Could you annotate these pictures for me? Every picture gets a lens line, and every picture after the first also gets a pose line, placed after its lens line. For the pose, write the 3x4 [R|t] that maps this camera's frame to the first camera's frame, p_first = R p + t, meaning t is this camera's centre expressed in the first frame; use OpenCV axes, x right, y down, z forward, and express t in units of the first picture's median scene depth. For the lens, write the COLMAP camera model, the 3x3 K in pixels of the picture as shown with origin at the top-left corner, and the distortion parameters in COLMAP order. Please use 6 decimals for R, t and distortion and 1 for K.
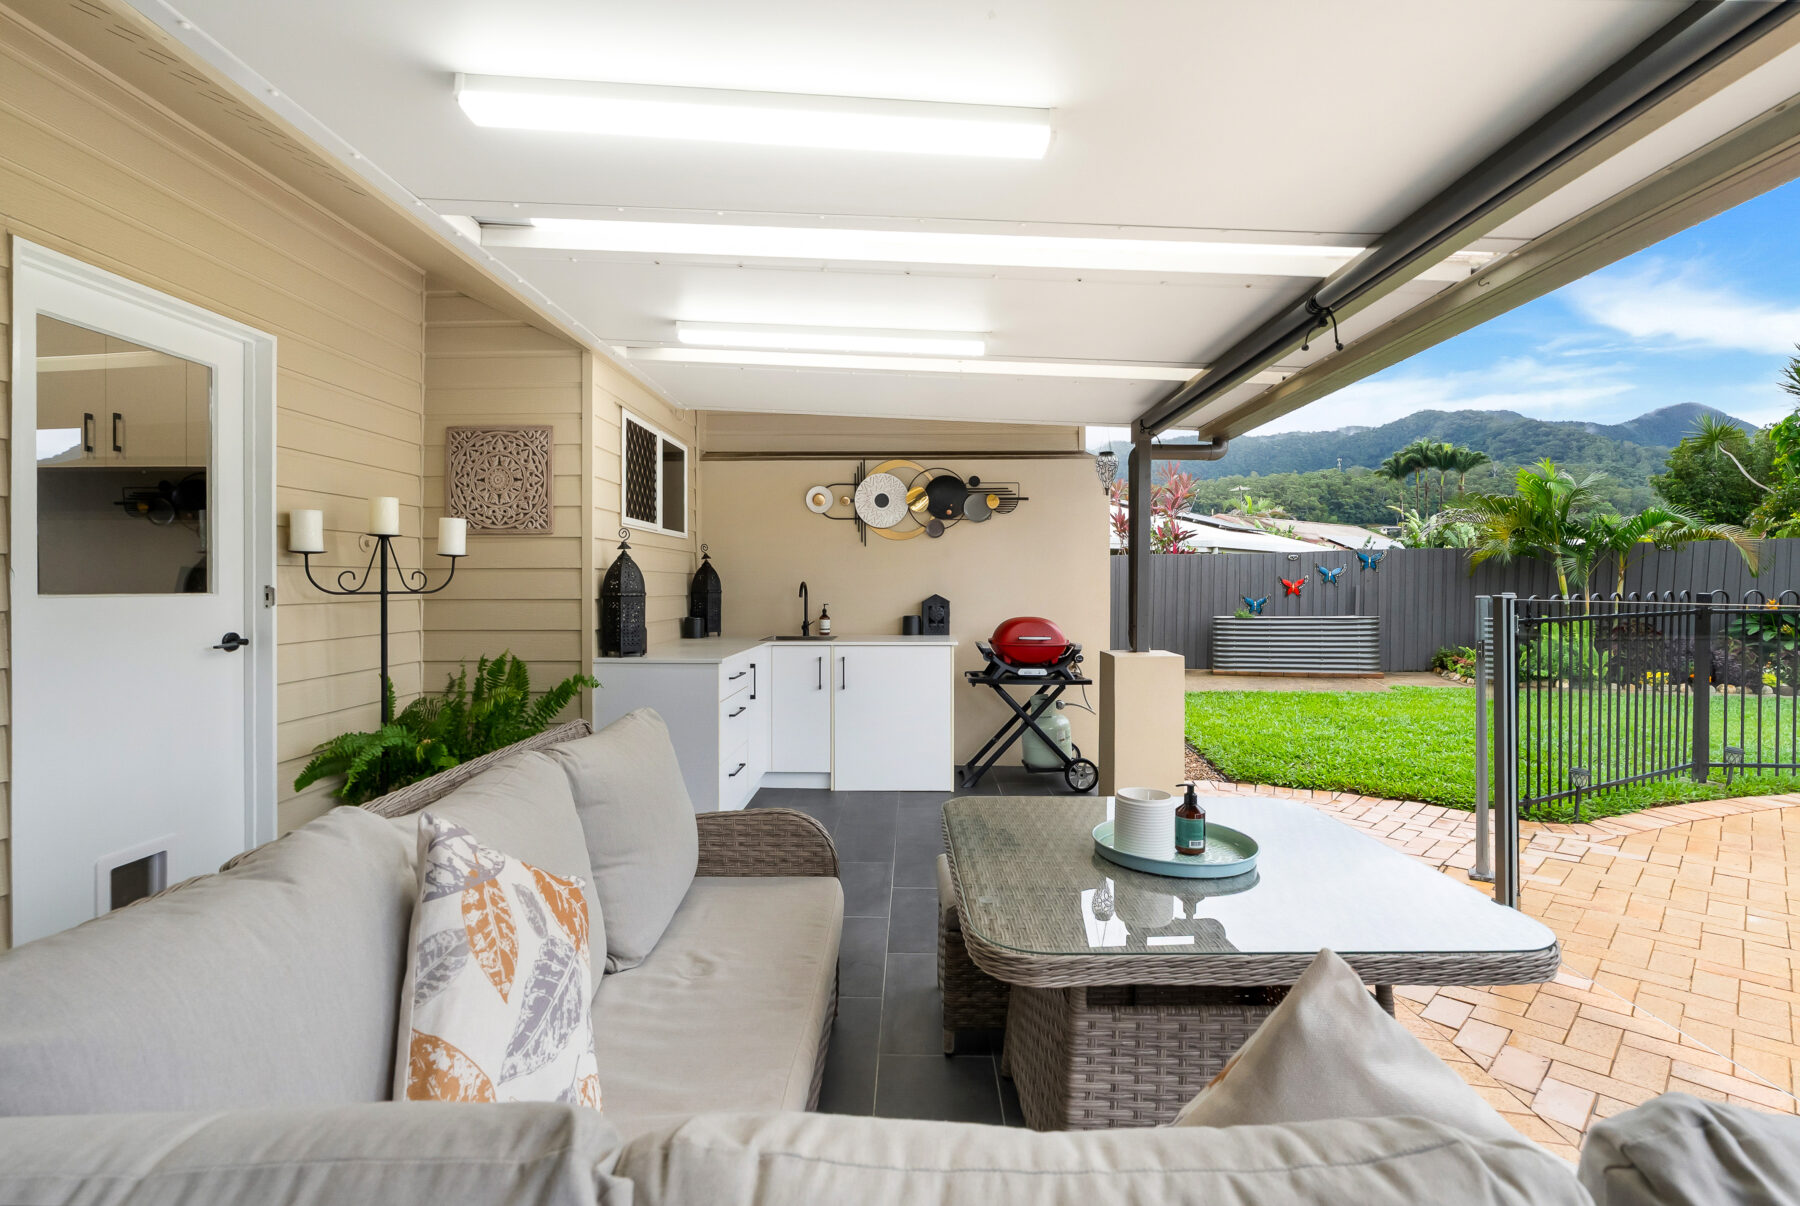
lens RADIAL K [[845.4, 0, 909.2], [0, 845.4, 588.7], [0, 0, 1]] dist [-0.006460, 0.002637]
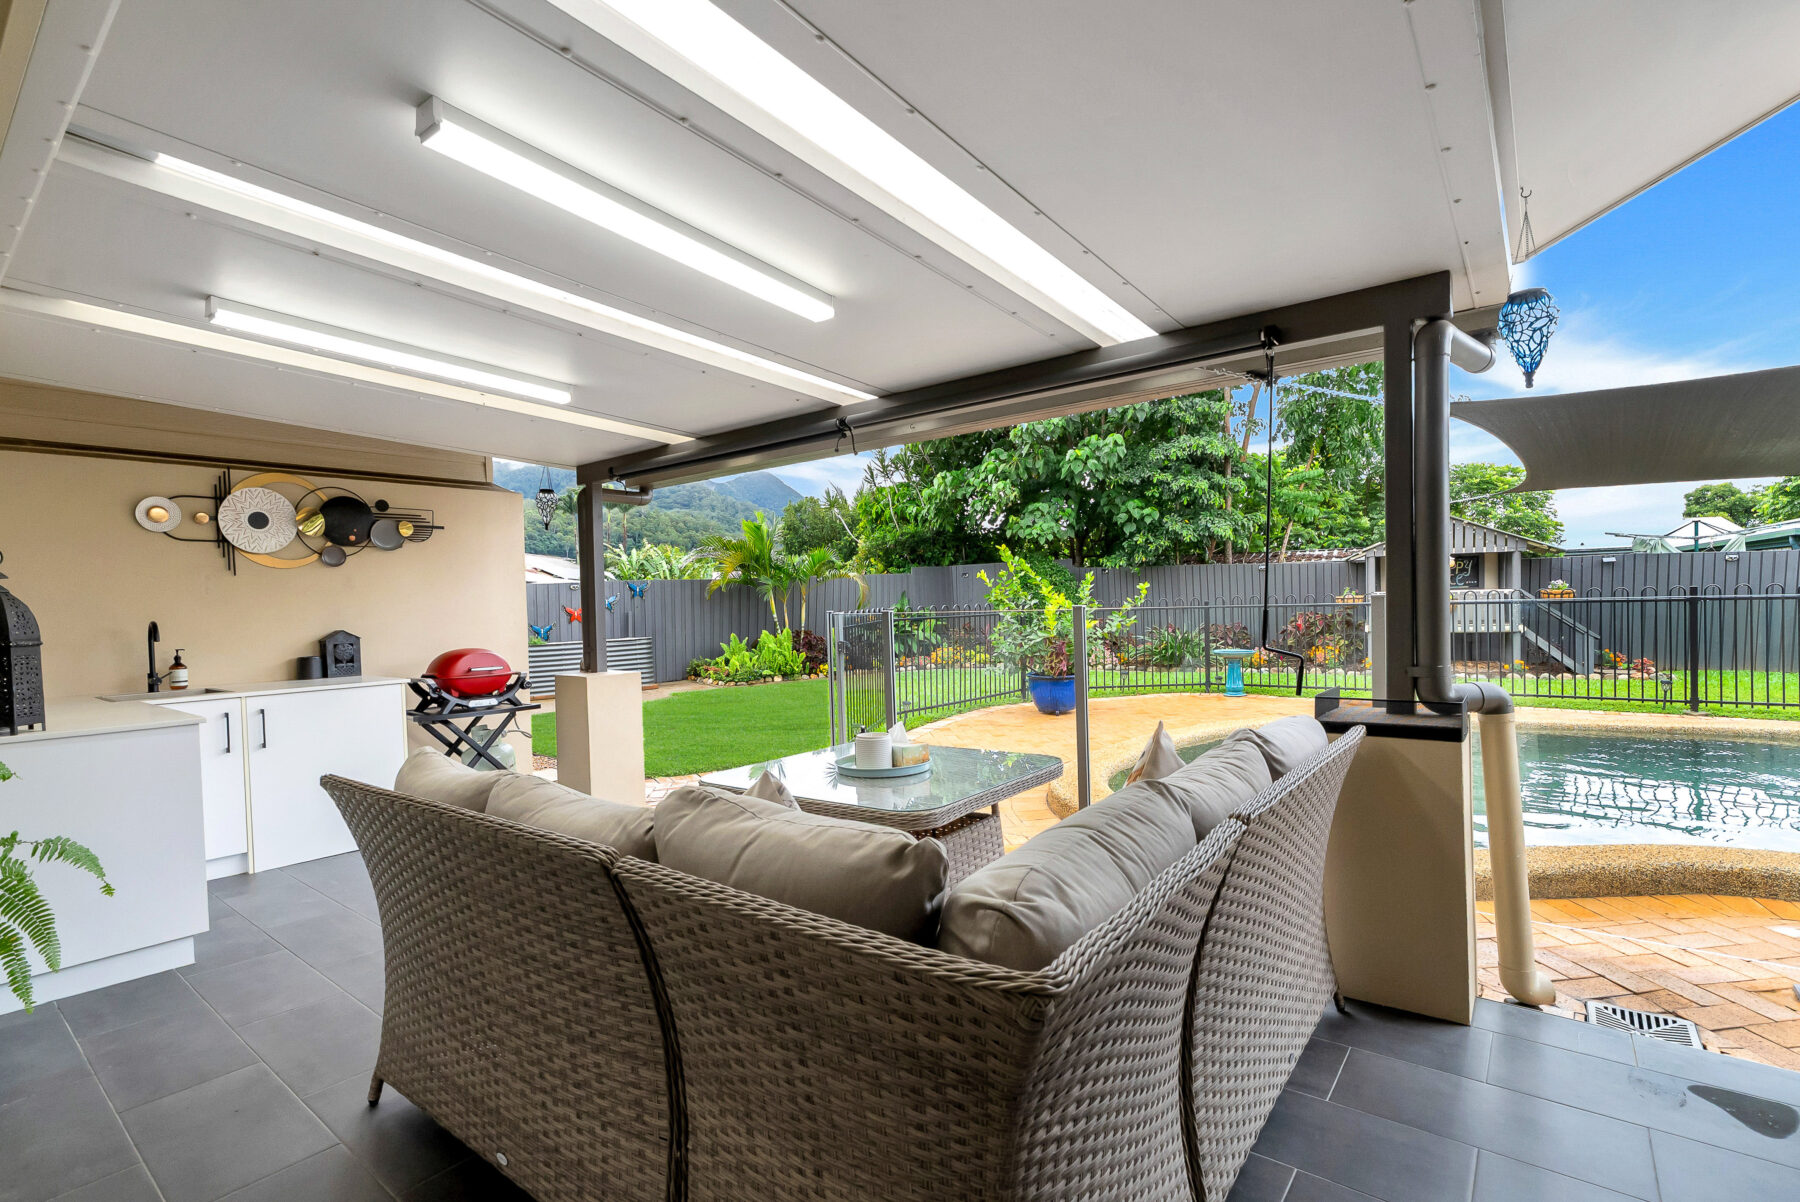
lens RADIAL K [[845.4, 0, 918.1], [0, 845.4, 624.8], [0, 0, 1]] dist [-0.006460, 0.002637]
pose [[0.593453, -0.038611, 0.803942, -0.318876], [0.032454, 0.999184, 0.024031, -0.000812], [-0.804214, 0.011830, 0.594222, -0.009637]]
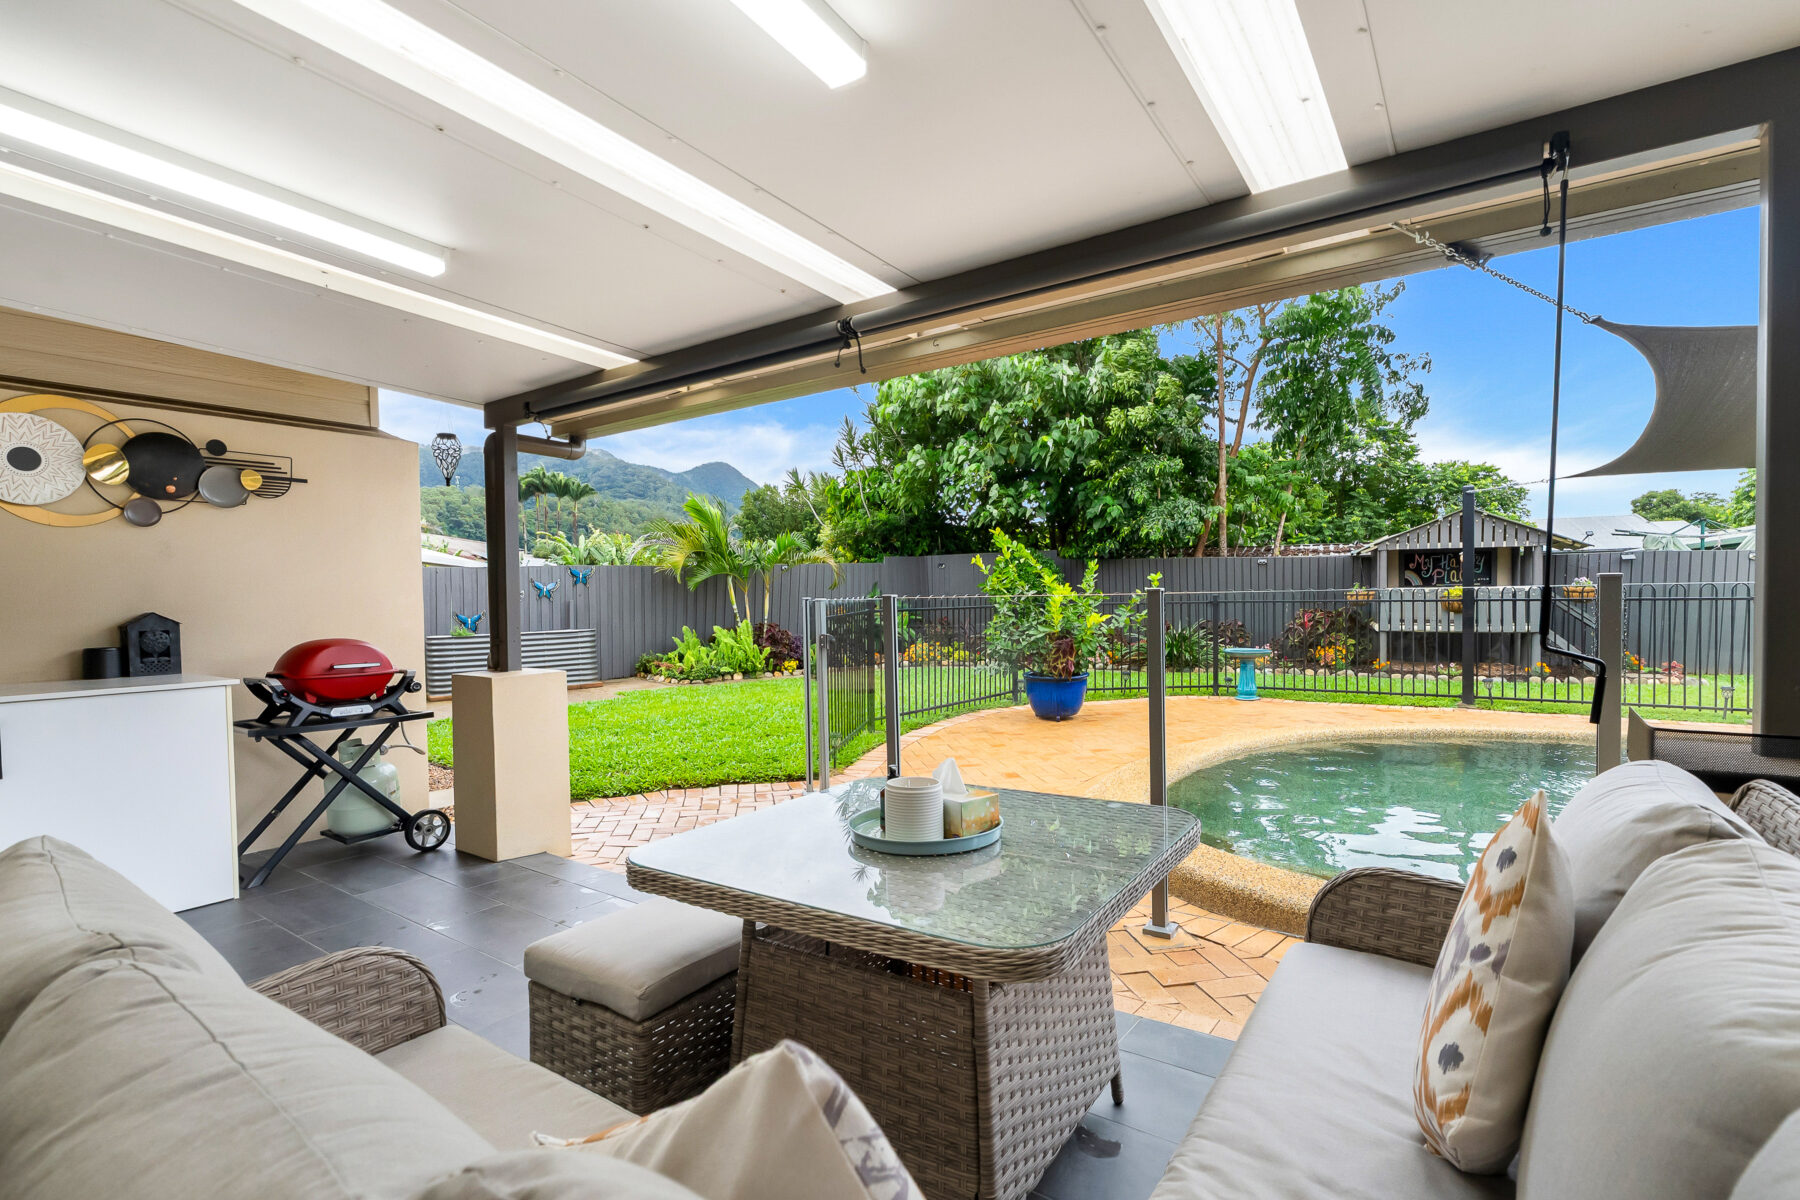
lens RADIAL K [[845.4, 0, 915.3], [0, 845.4, 618.1], [0, 0, 1]] dist [-0.006460, 0.002637]
pose [[0.555531, -0.029909, 0.830958, -0.181598], [0.021187, 0.999538, 0.021812, 0.009098], [-0.831226, 0.005488, 0.555908, 0.146467]]
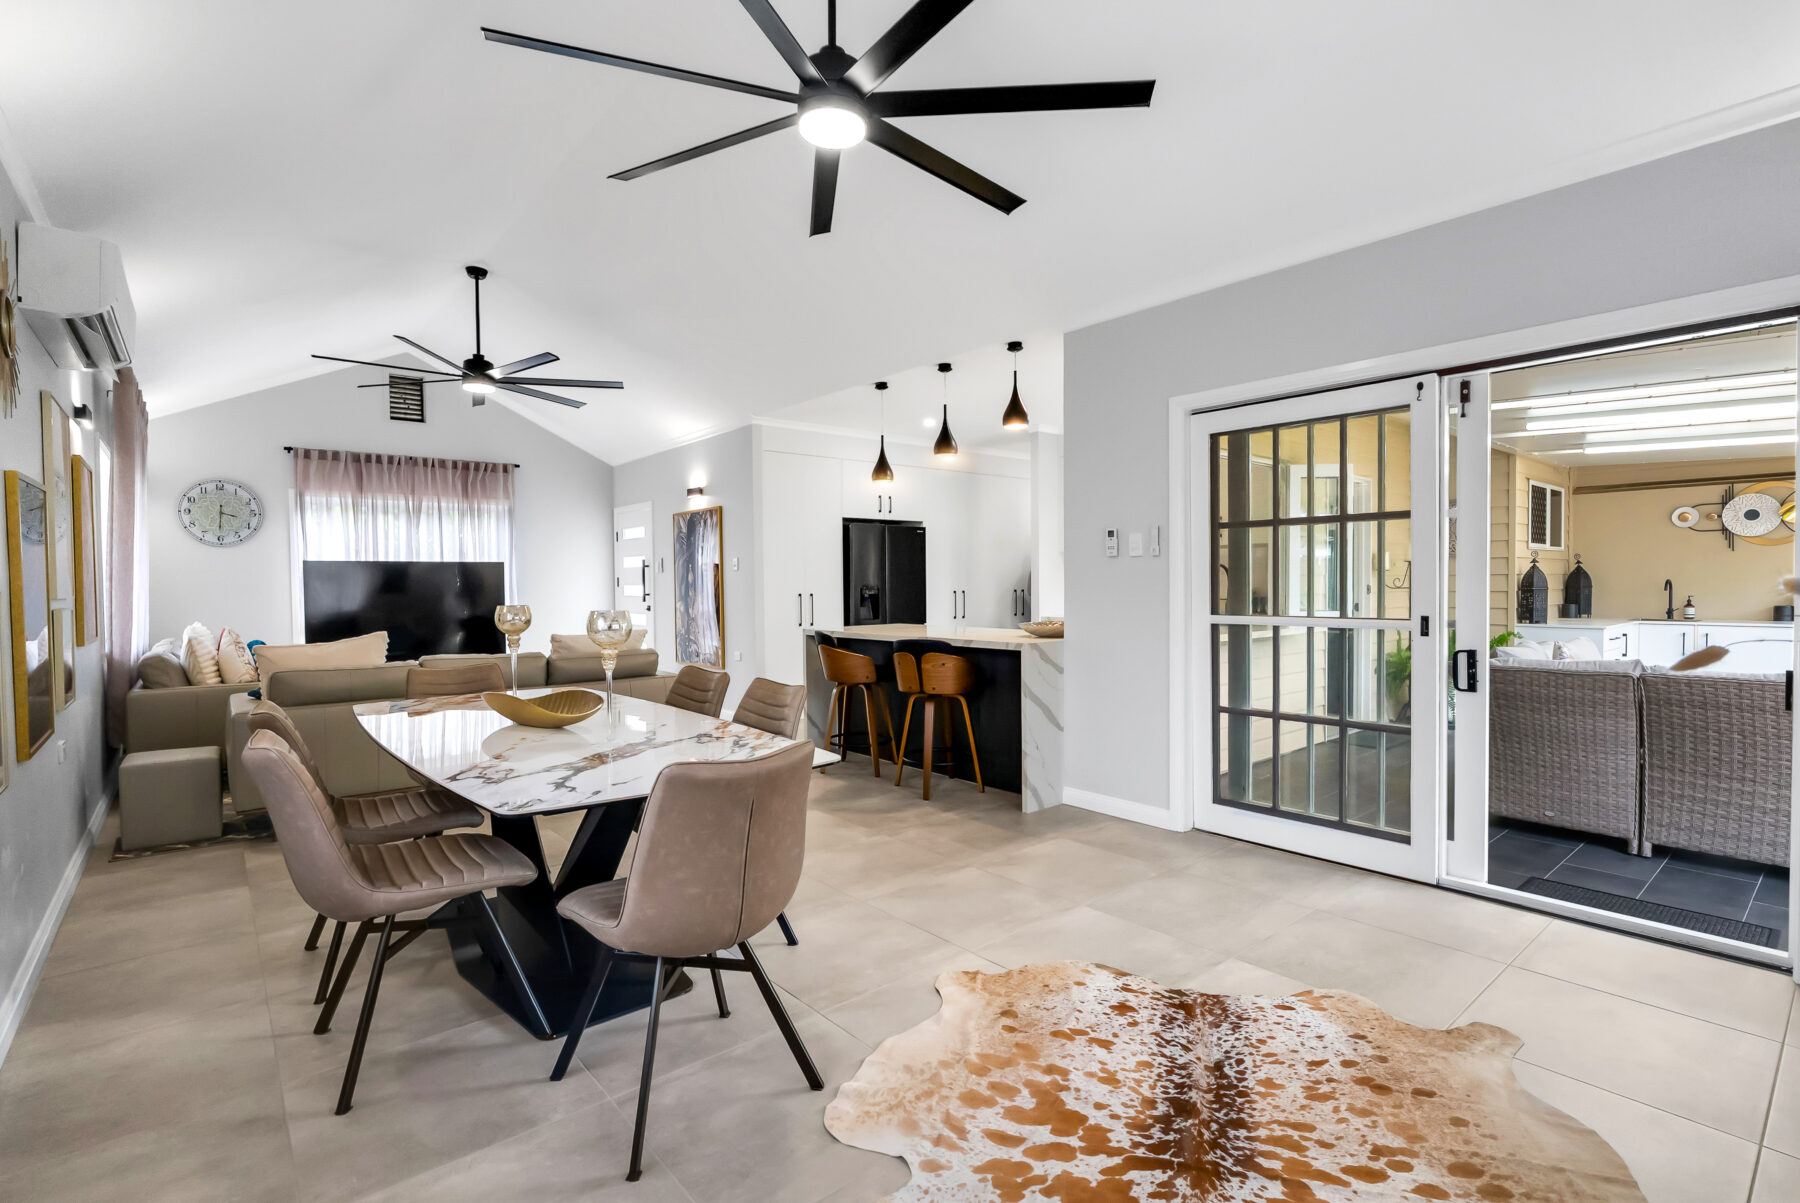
lens RADIAL K [[845.4, 0, 894.5], [0, 845.4, 602.7], [0, 0, 1]] dist [-0.006460, 0.002637]
pose [[0.652505, 0.013105, -0.757671, 0.088120], [0.005320, 0.999747, 0.021874, -0.006615], [0.757766, -0.018303, 0.652270, -0.812937]]
